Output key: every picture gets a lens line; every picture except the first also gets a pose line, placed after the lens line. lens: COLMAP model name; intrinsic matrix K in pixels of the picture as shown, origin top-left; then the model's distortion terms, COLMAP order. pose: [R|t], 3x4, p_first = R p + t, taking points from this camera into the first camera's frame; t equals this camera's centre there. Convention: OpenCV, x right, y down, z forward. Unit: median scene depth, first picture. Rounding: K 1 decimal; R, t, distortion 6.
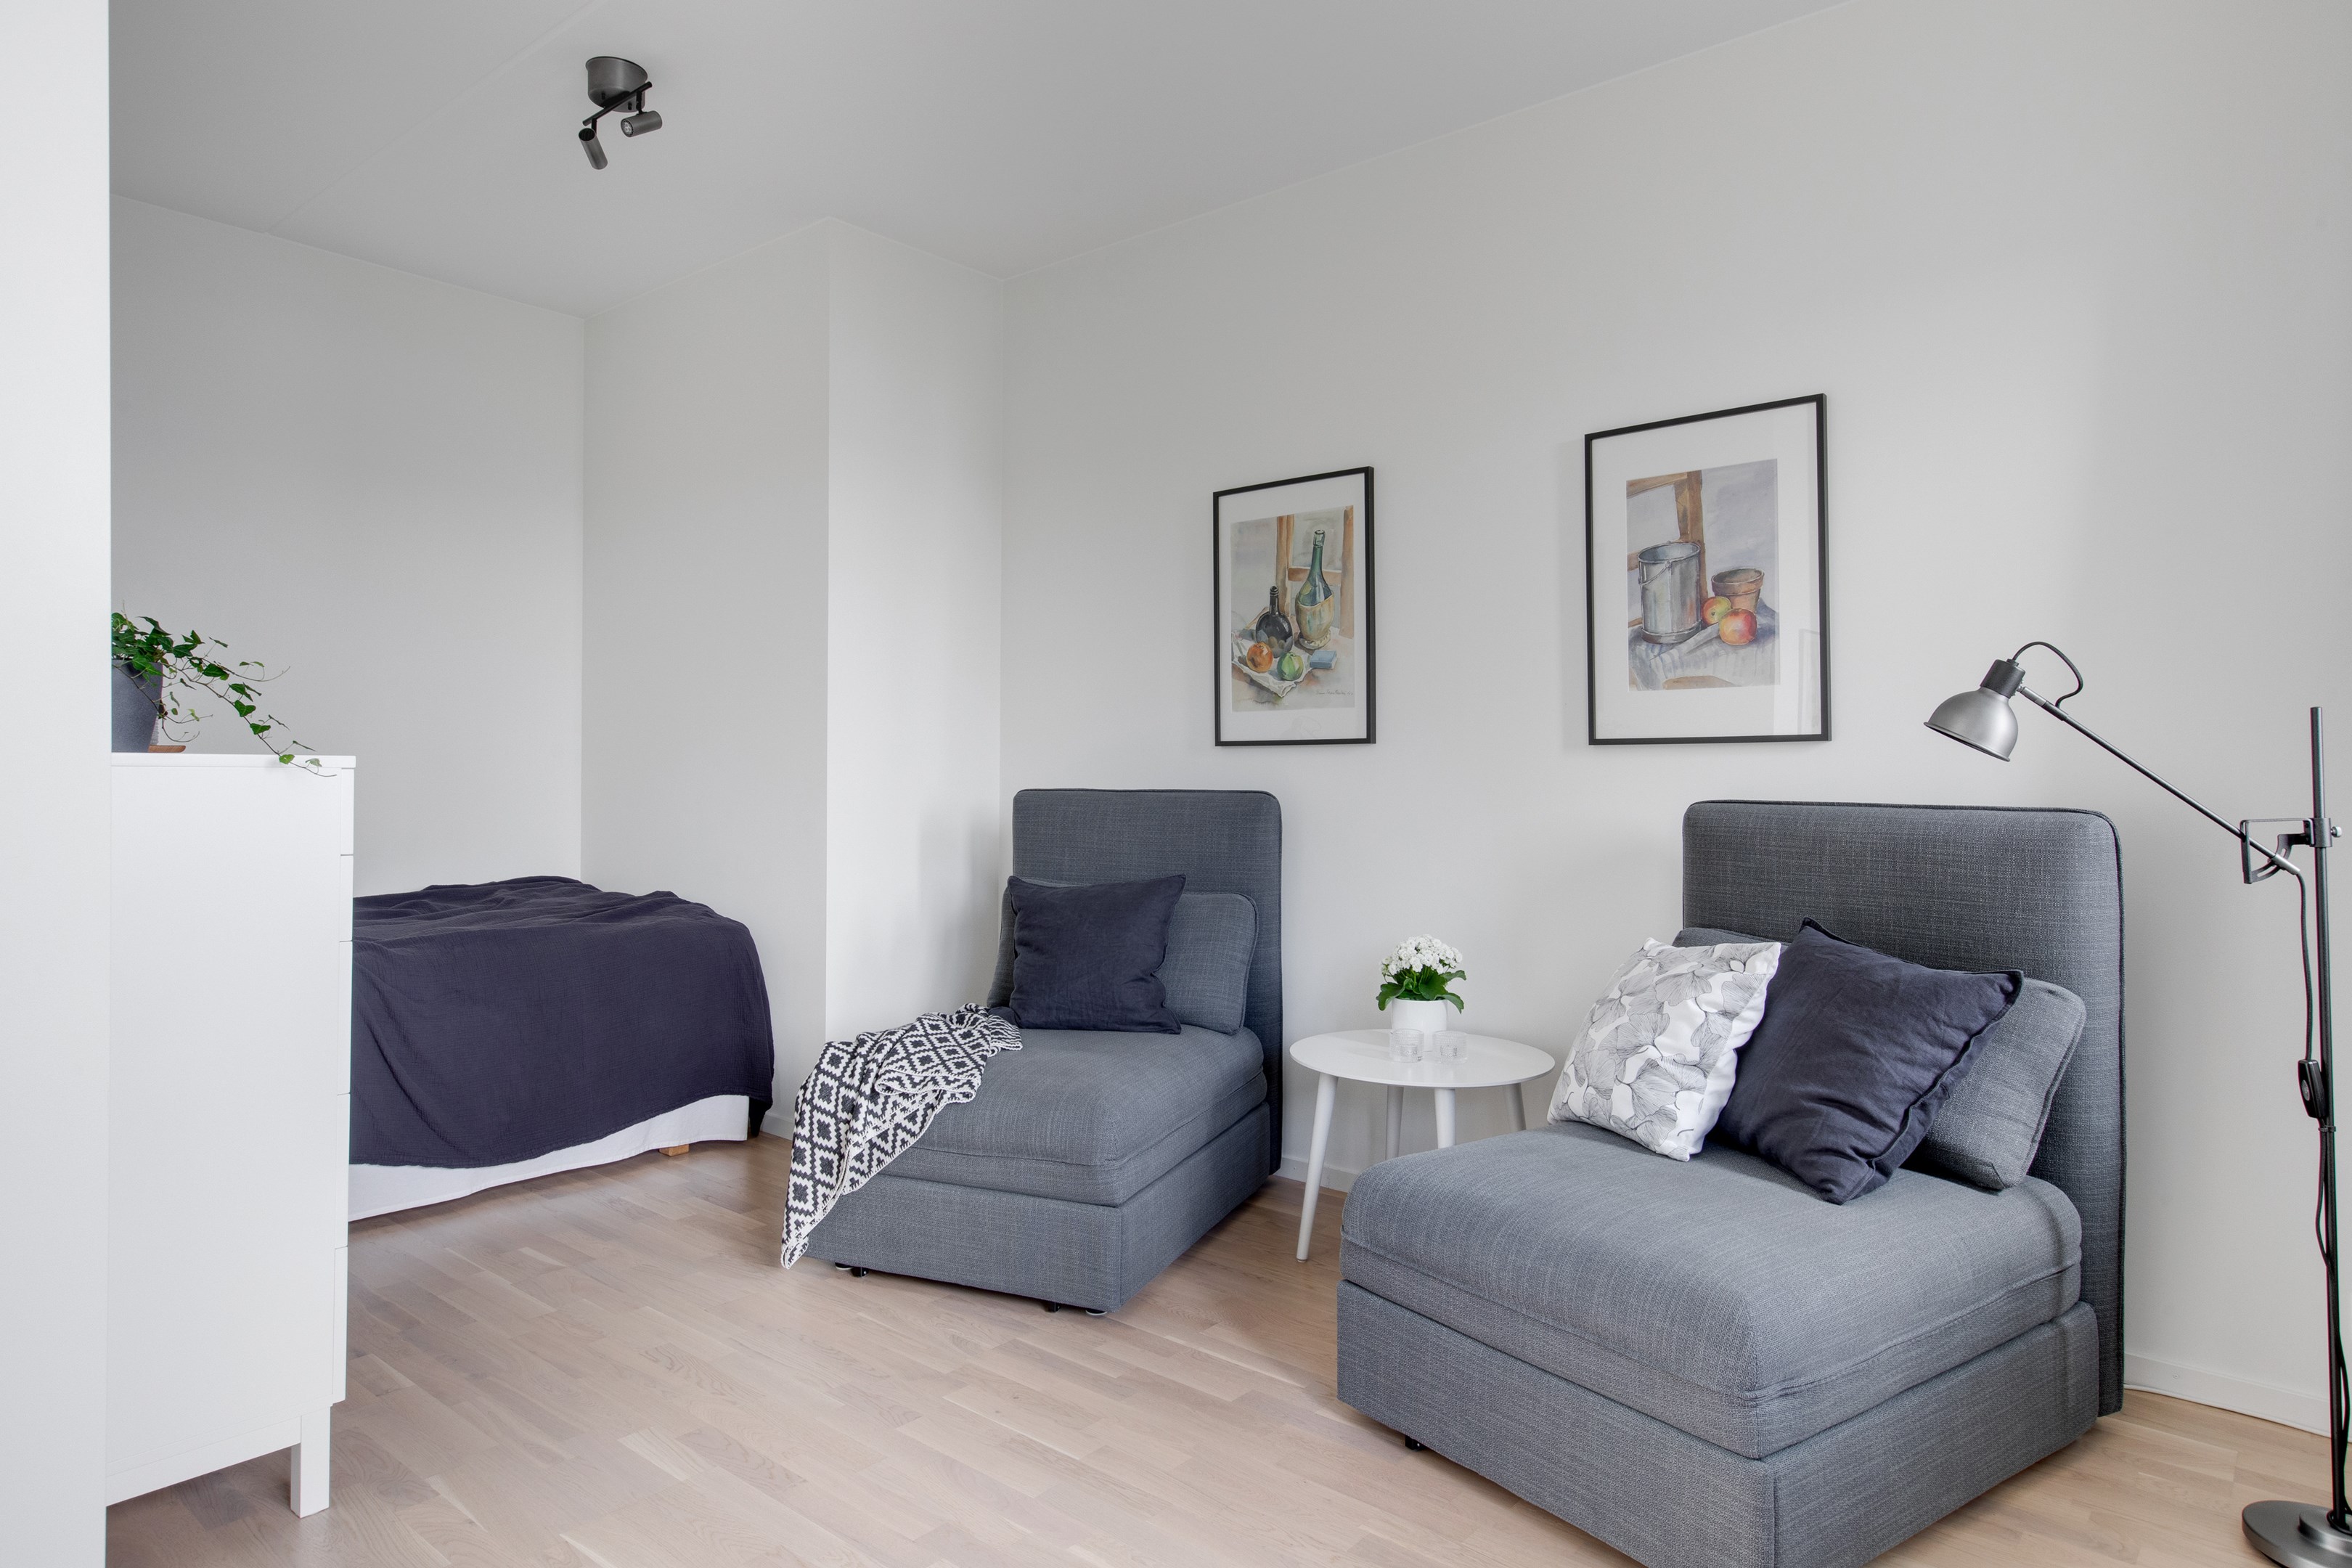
lens RADIAL K [[1404.0, 0, 1165.7], [0, 1404.0, 752.6], [0, 0, 1]] dist [0.005750, 0.002684]
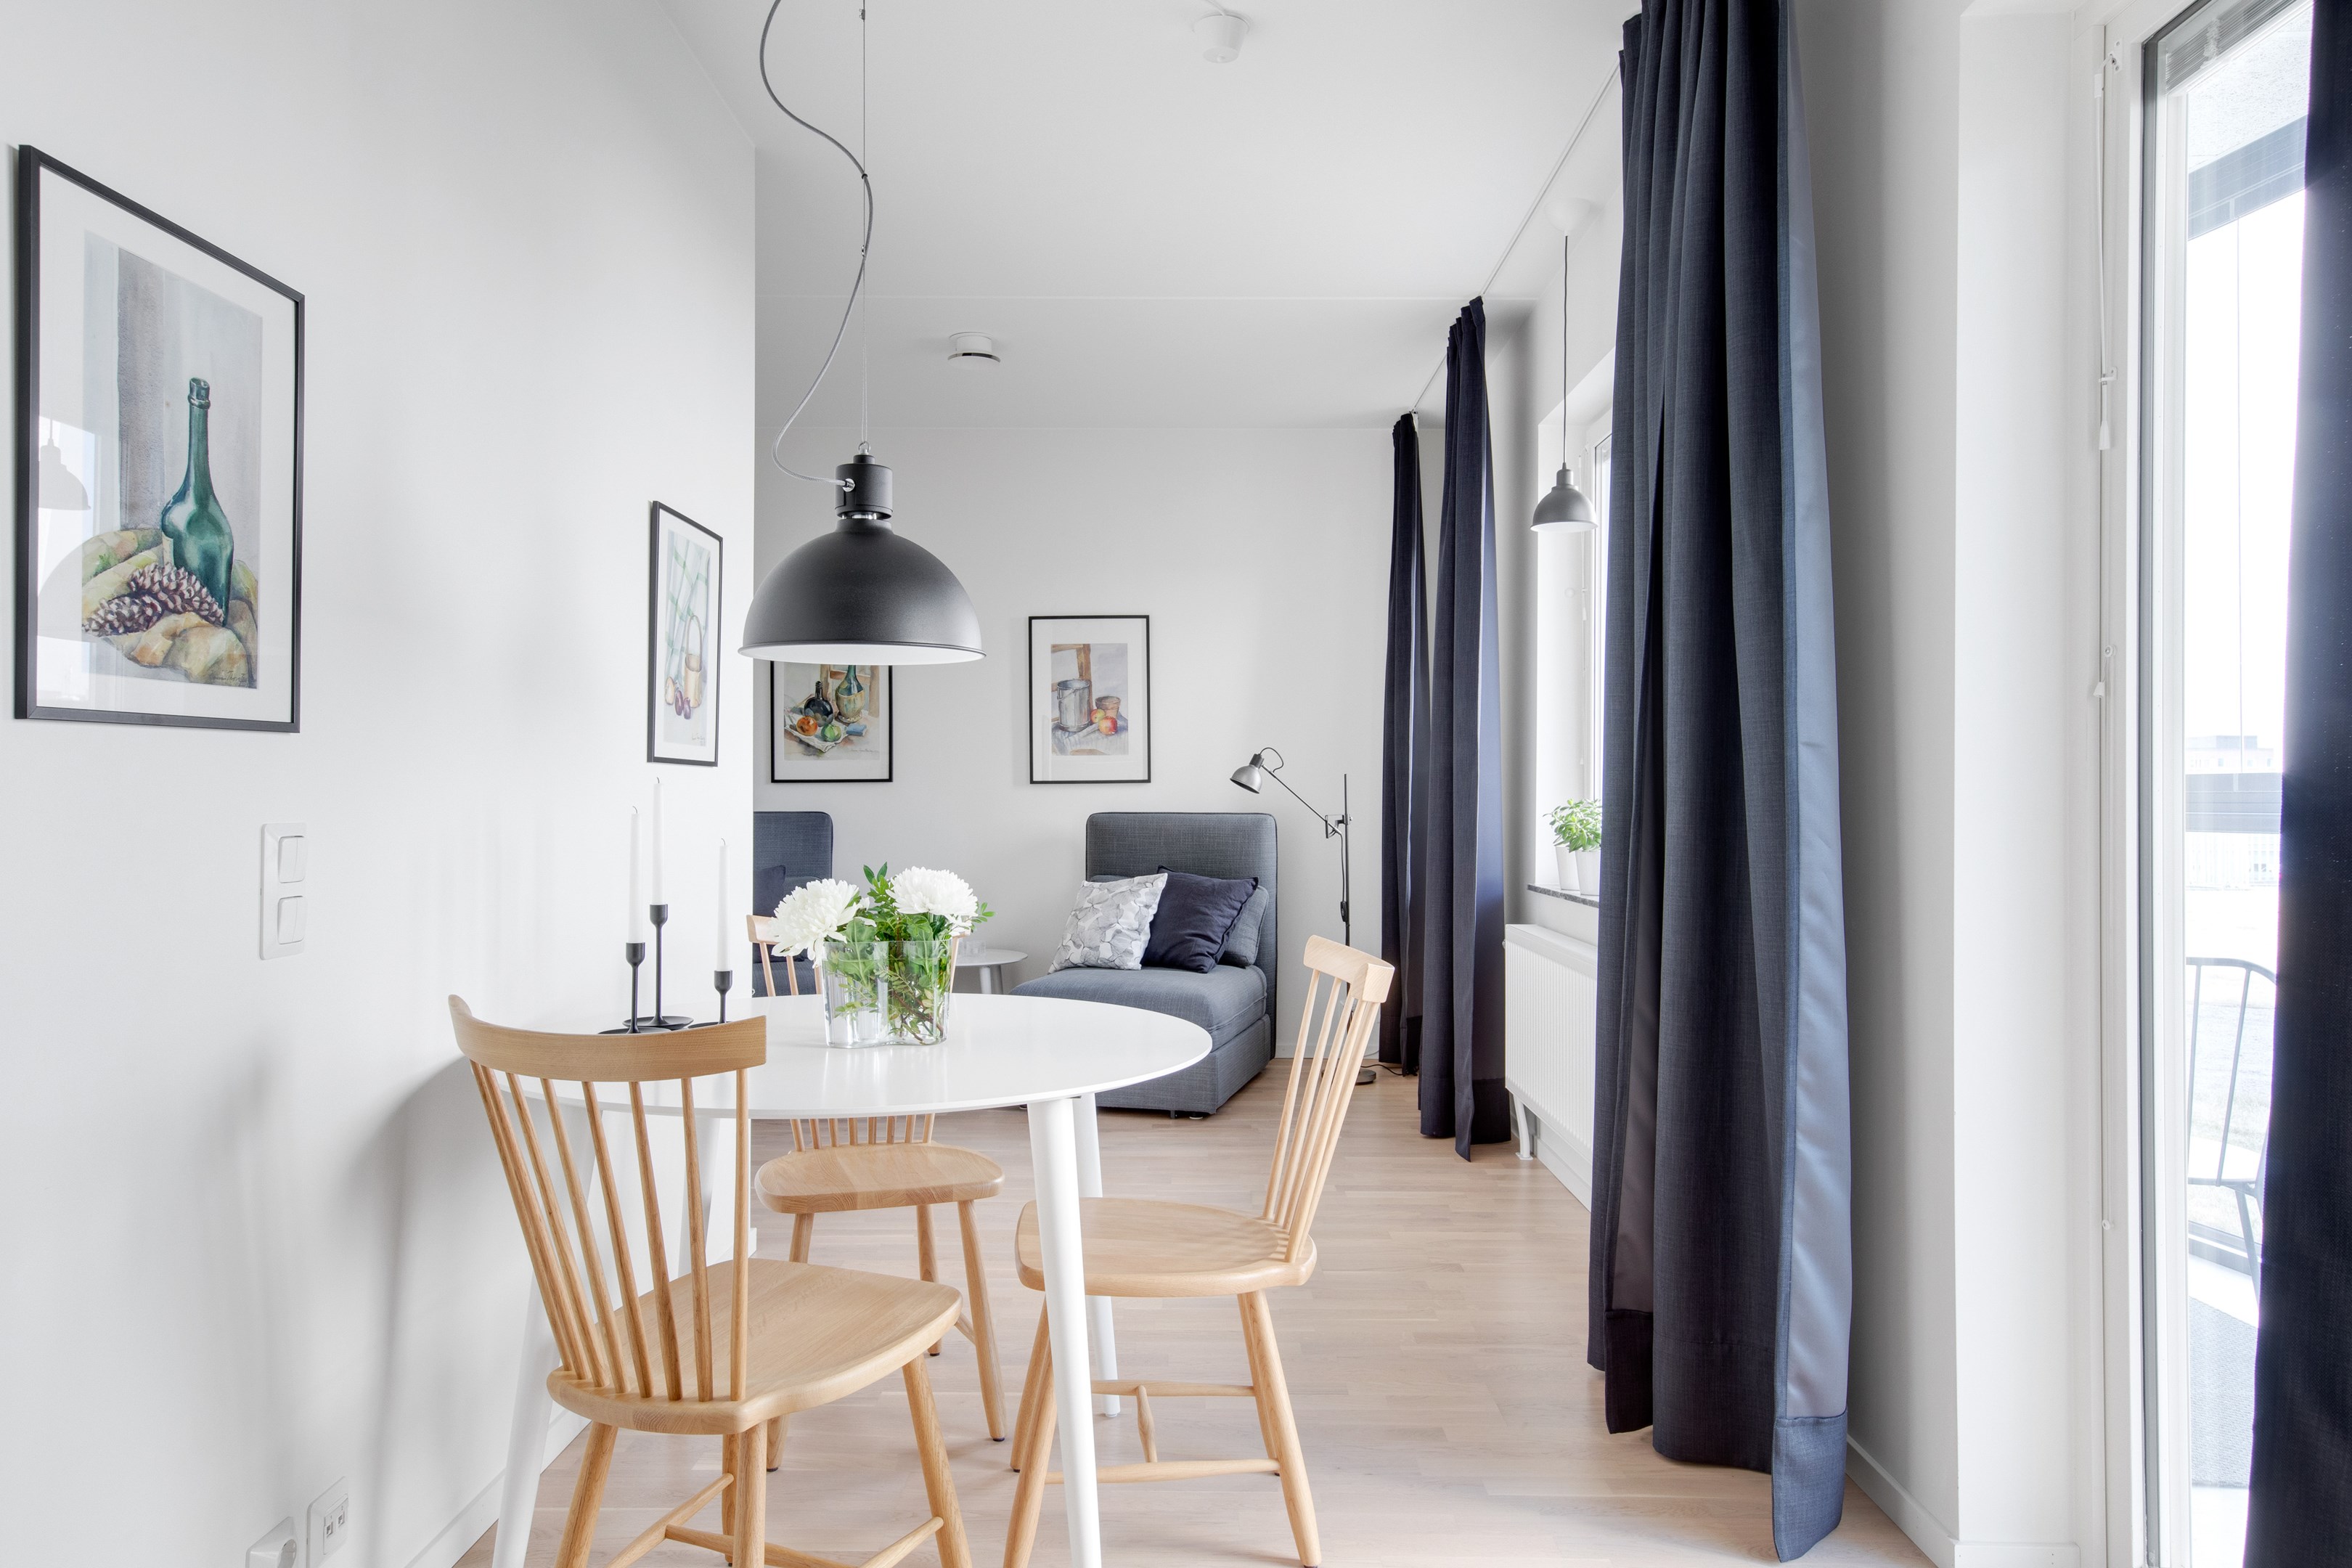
lens RADIAL K [[1568.7, 0, 1176.0], [0, 1568.7, 786.8], [0, 0, 1]] dist [-0.000516, 0.000016]
pose [[0.766379, -0.003480, 0.642379, -0.939218], [-0.003372, 0.999950, 0.009440, -0.023137], [-0.642380, -0.009401, 0.766329, -0.758993]]
